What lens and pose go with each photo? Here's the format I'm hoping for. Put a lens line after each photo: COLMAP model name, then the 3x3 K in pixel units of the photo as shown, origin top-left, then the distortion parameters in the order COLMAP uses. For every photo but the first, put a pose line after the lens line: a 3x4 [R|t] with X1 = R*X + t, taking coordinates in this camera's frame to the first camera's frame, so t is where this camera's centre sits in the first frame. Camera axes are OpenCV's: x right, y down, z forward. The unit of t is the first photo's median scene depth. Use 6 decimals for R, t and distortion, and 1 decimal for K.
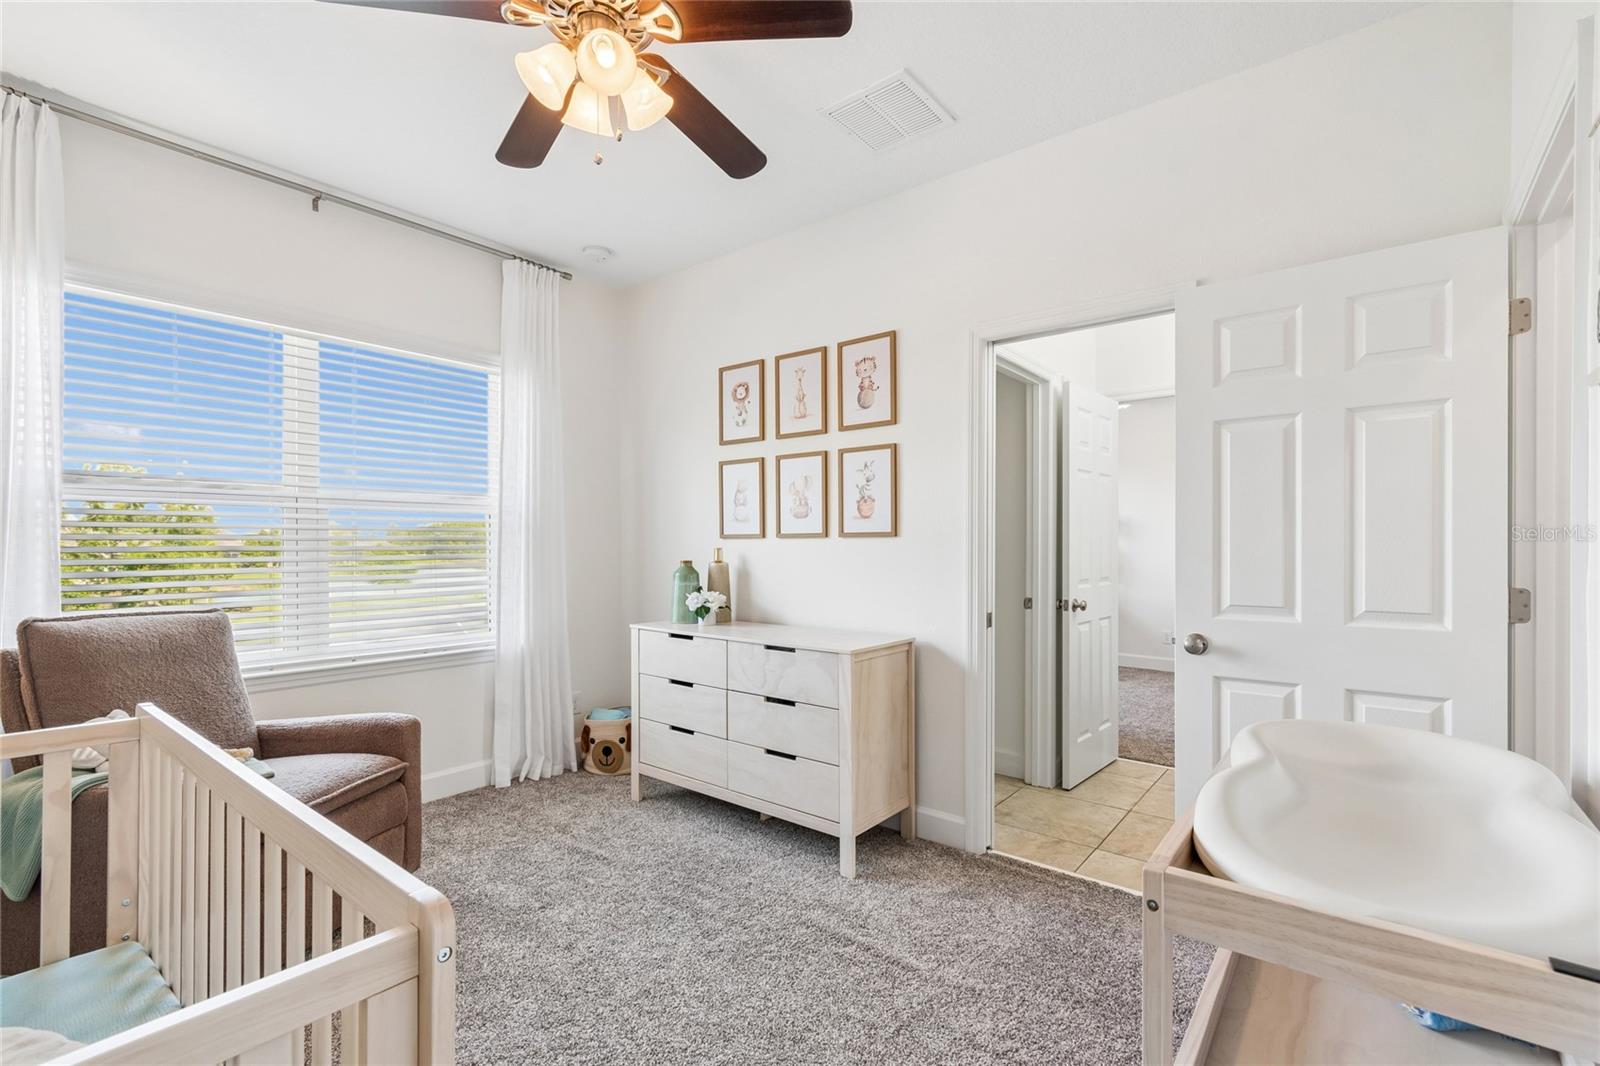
lens RADIAL K [[709.7, 0, 809.8], [0, 709.7, 536.8], [0, 0, 1]] dist [0.002151, -0.000117]
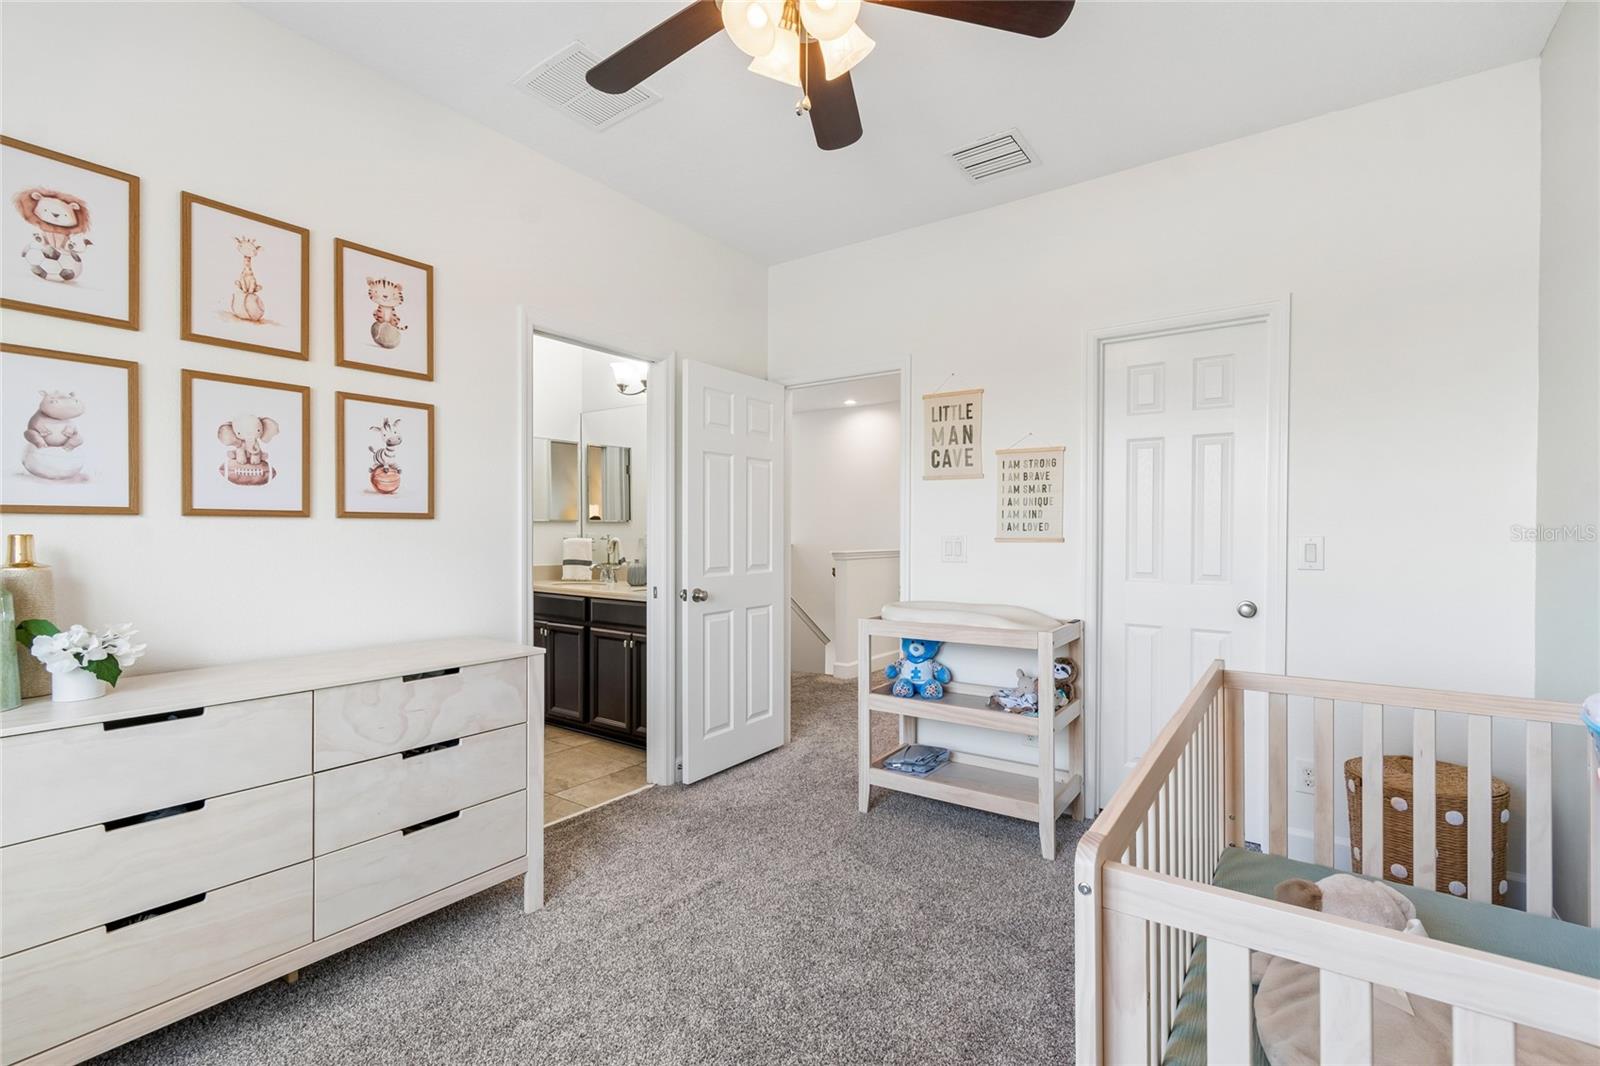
lens RADIAL K [[710.4, 0, 798.0], [0, 710.4, 517.8], [0, 0, 1]] dist [0.000482, -0.000173]
pose [[-0.046361, 0.018492, 0.998754, -0.691475], [-0.012842, 0.999735, -0.019107, 0.008282], [-0.998842, -0.013712, -0.046112, 0.595960]]
